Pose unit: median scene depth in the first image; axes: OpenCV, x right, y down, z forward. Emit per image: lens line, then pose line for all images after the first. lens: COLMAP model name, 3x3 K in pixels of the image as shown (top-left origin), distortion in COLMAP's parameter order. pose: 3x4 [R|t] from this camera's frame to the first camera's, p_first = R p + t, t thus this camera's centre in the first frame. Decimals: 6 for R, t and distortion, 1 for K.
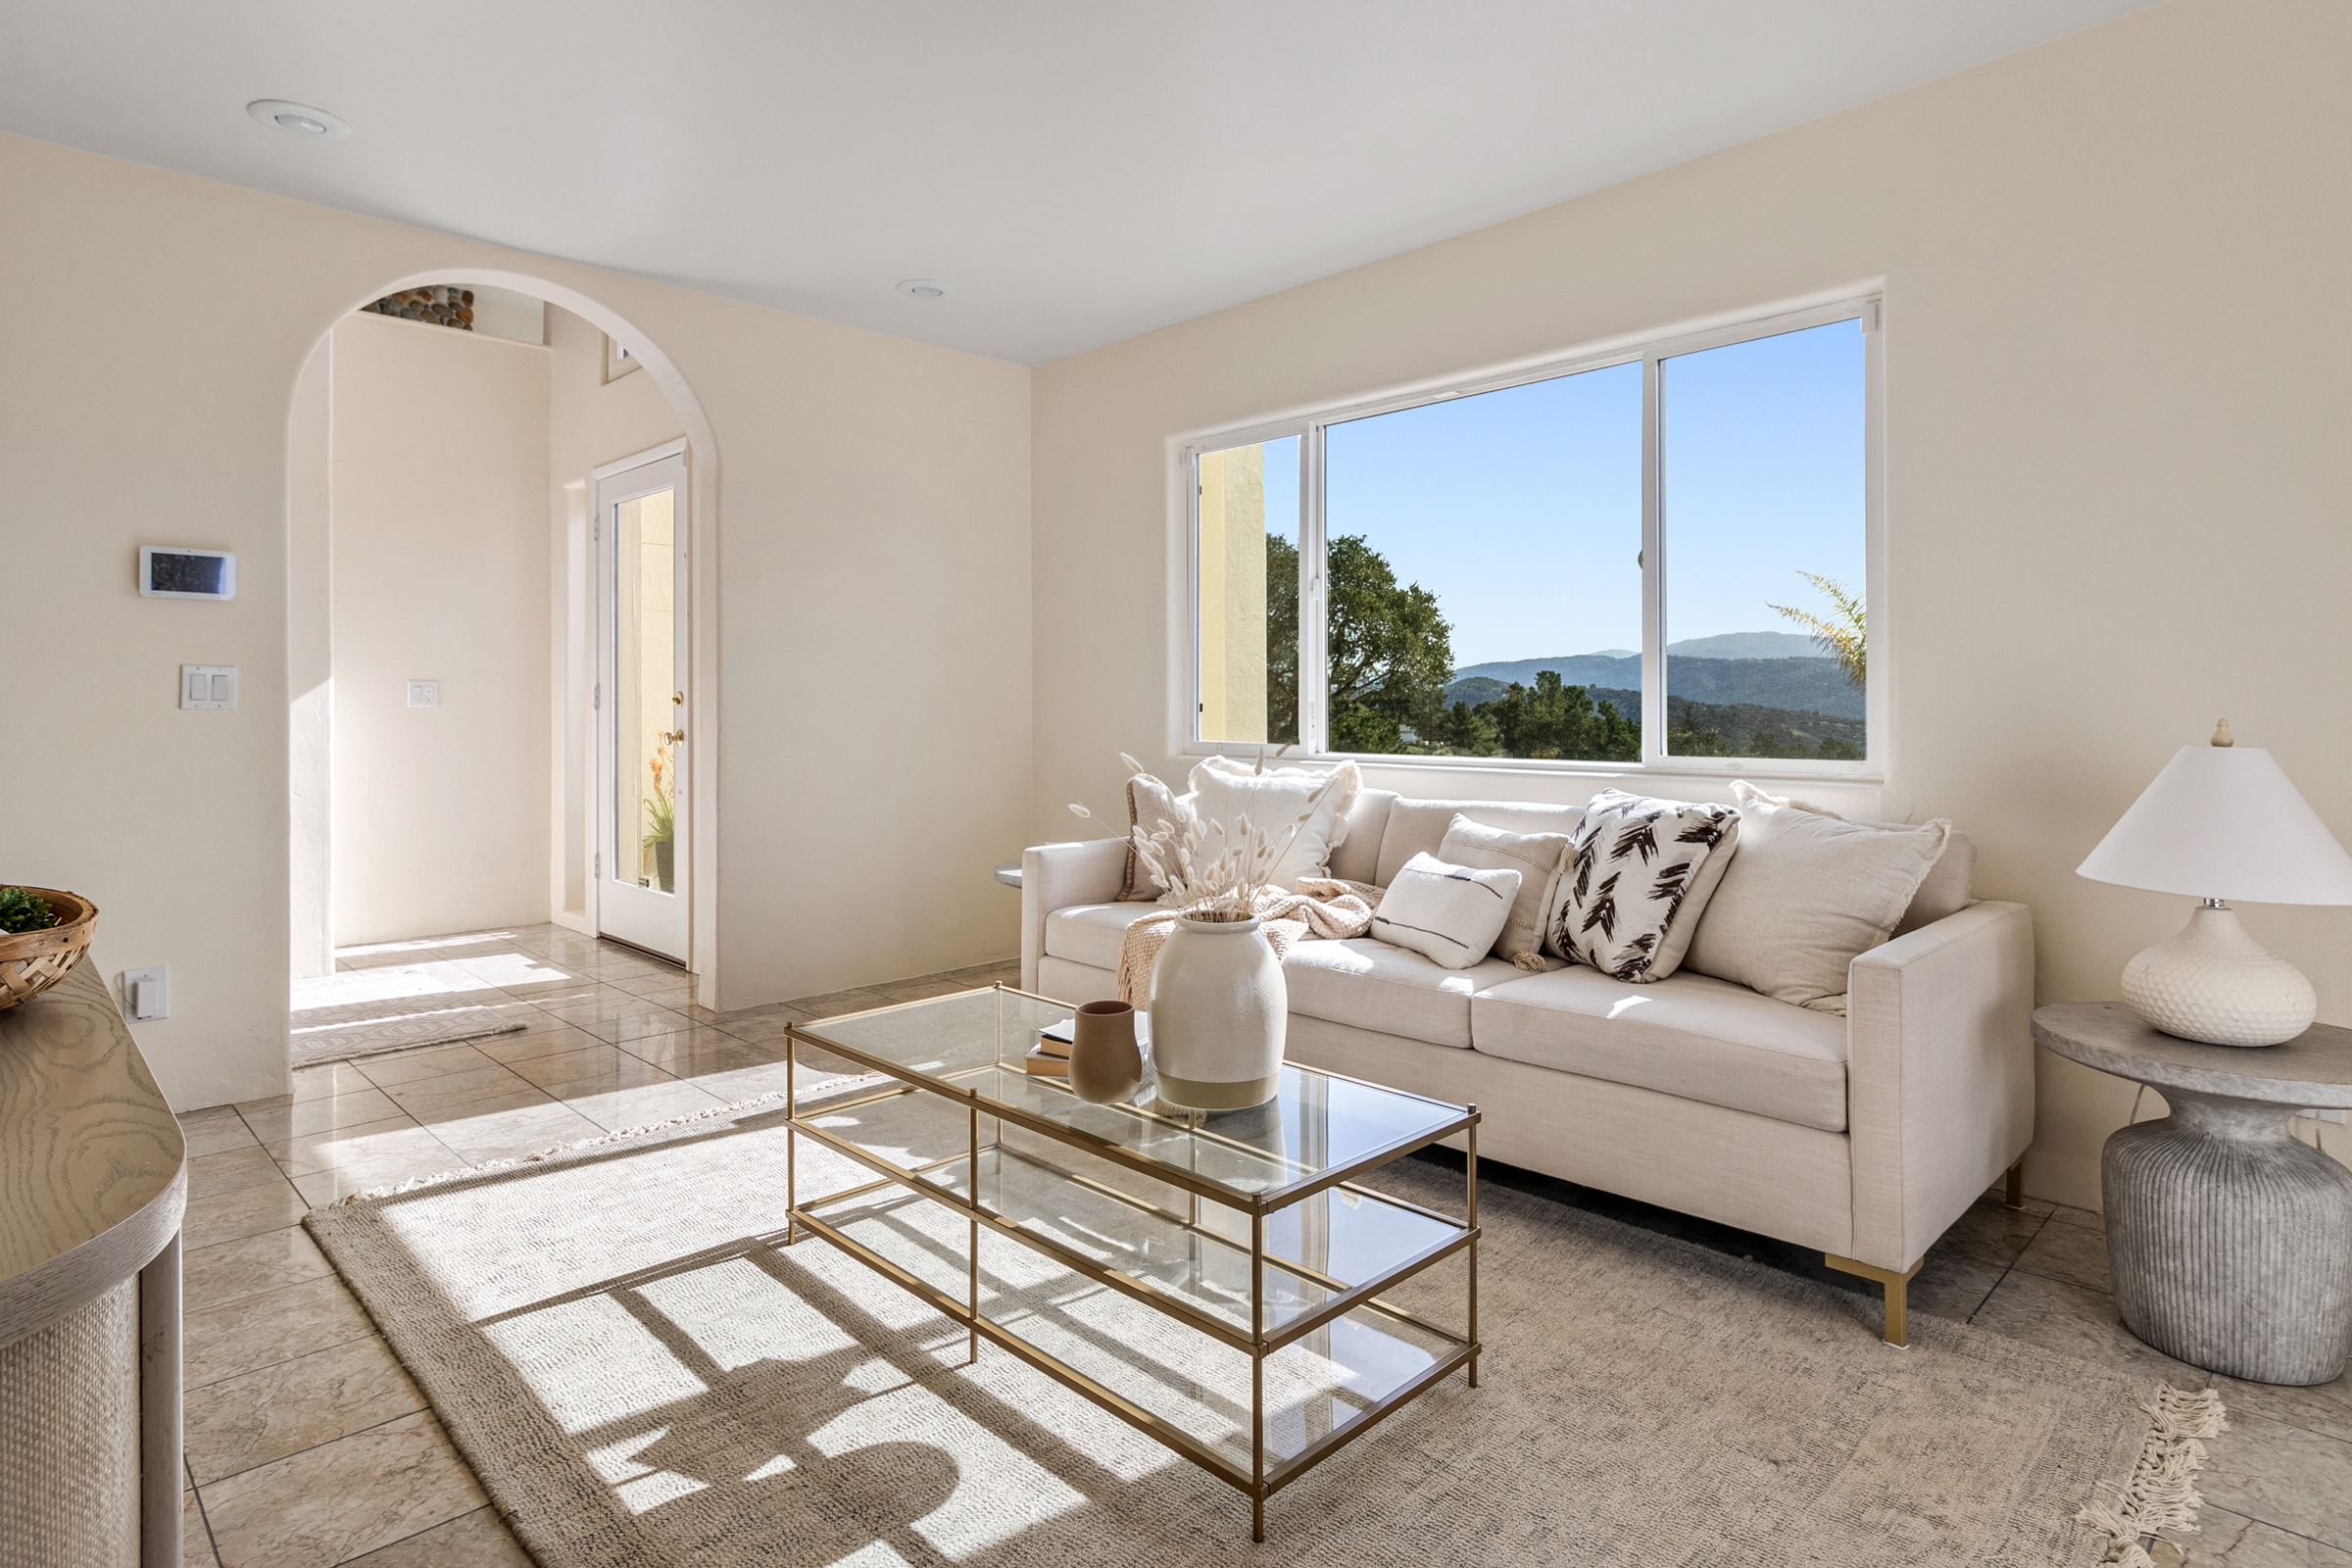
lens RADIAL K [[1238.1, 0, 1231.9], [0, 1238.1, 700.9], [0, 0, 1]] dist [-0.001322, -0.002605]
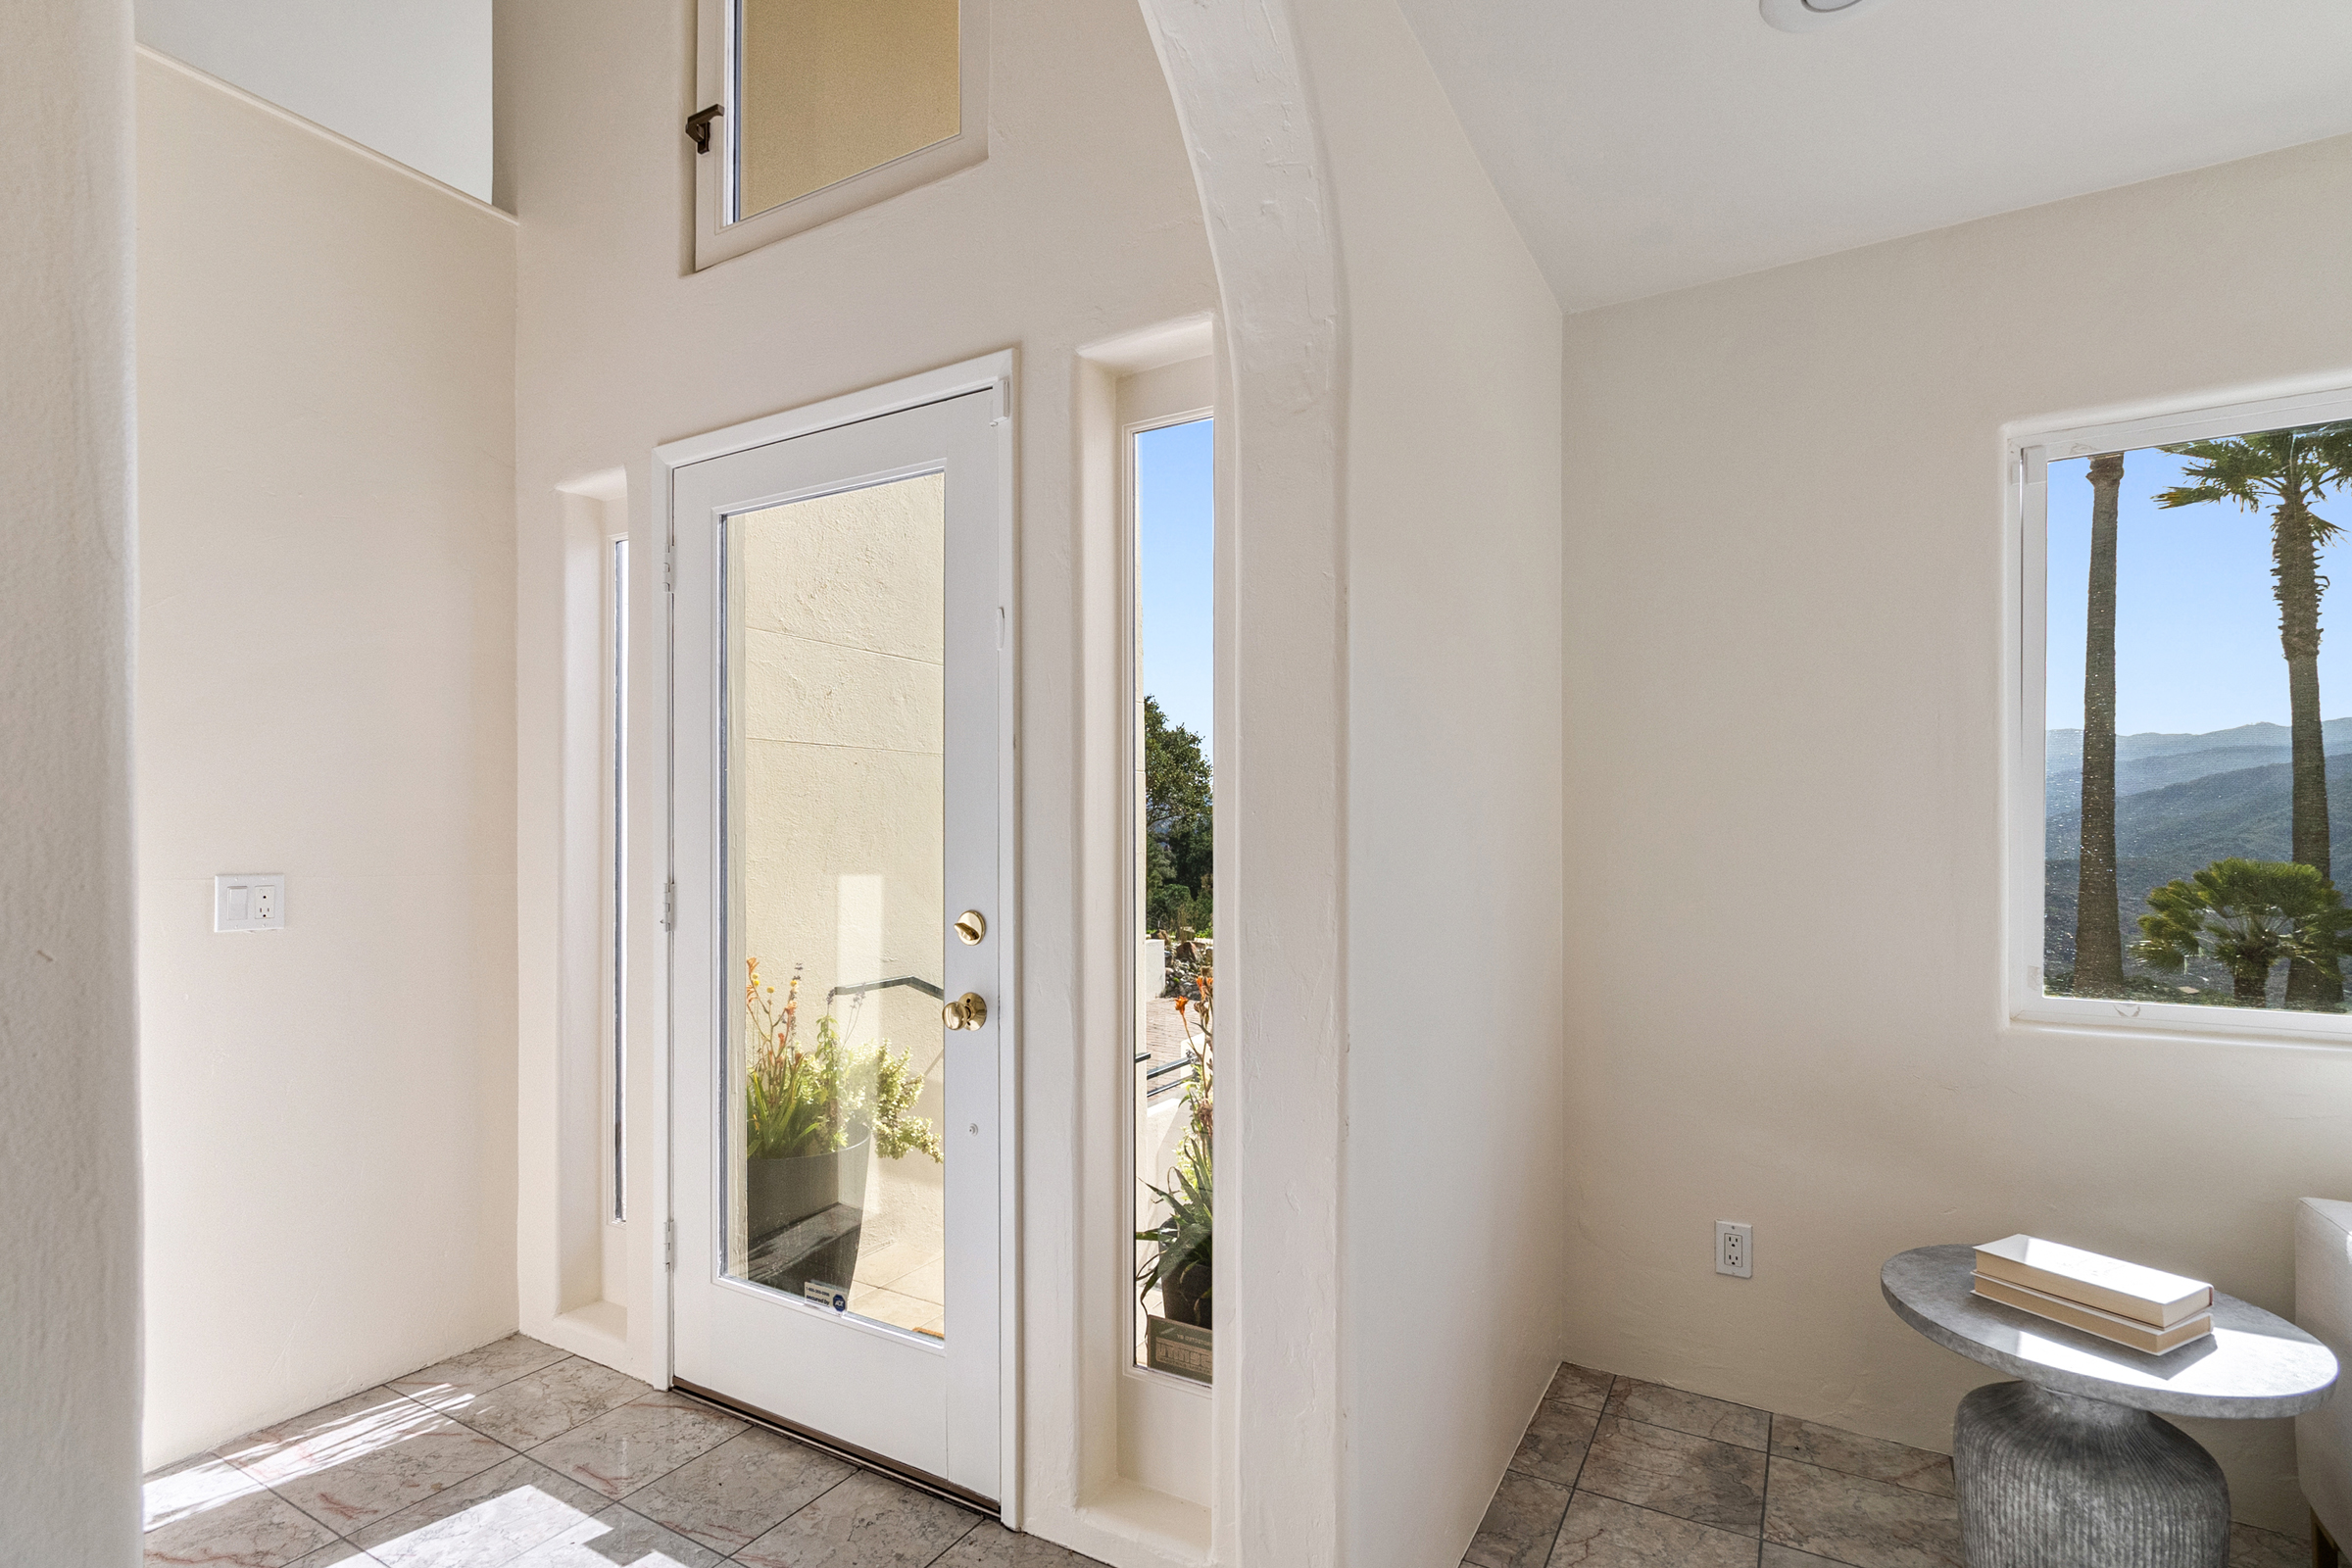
lens RADIAL K [[1088.1, 0, 1172.0], [0, 1088.1, 834.4], [0, 0, 1]] dist [-0.011687, 0.001823]
pose [[0.970134, 0.000833, 0.242568, -0.679762], [-0.002070, 0.999986, 0.004847, -0.054712], [-0.242561, -0.005205, 0.970122, 0.851032]]
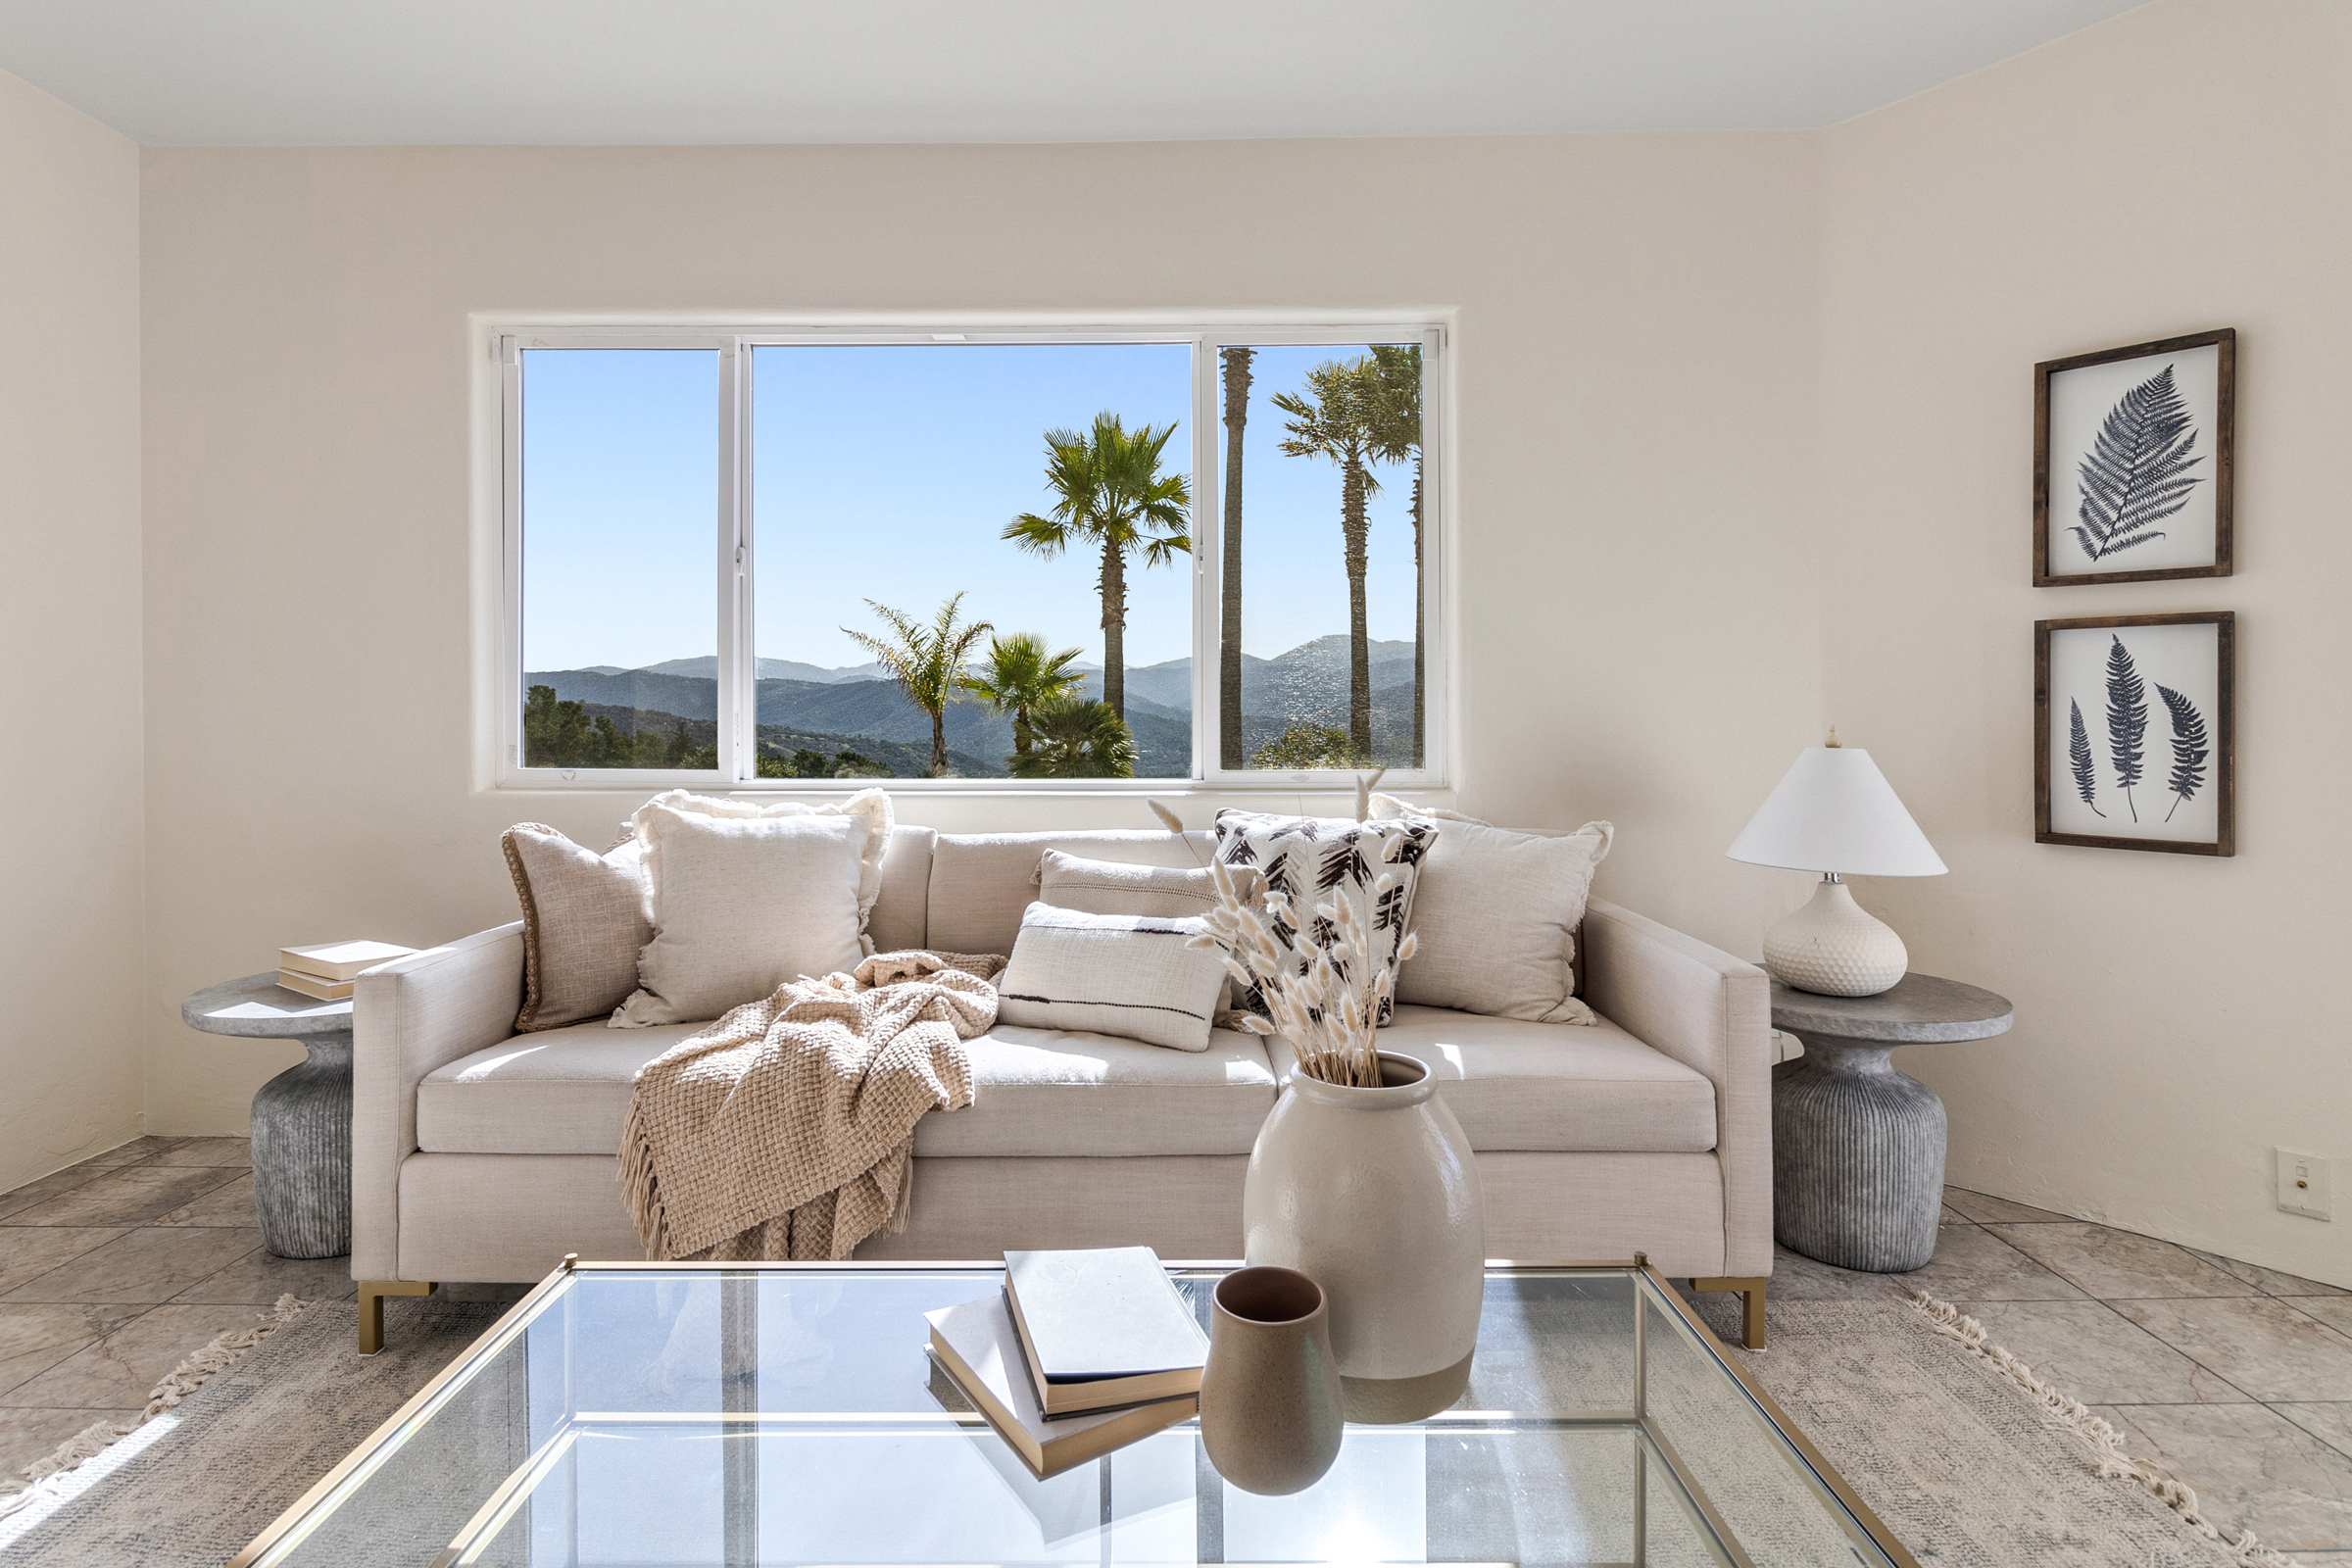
lens RADIAL K [[1124.3, 0, 1144.5], [0, 1124.3, 721.3], [0, 0, 1]] dist [-0.005294, -0.000025]
pose [[0.722975, -0.000139, 0.690874, -0.262566], [-0.002388, 0.999993, 0.002701, 0.004971], [-0.690870, -0.003603, 0.722970, 0.396380]]
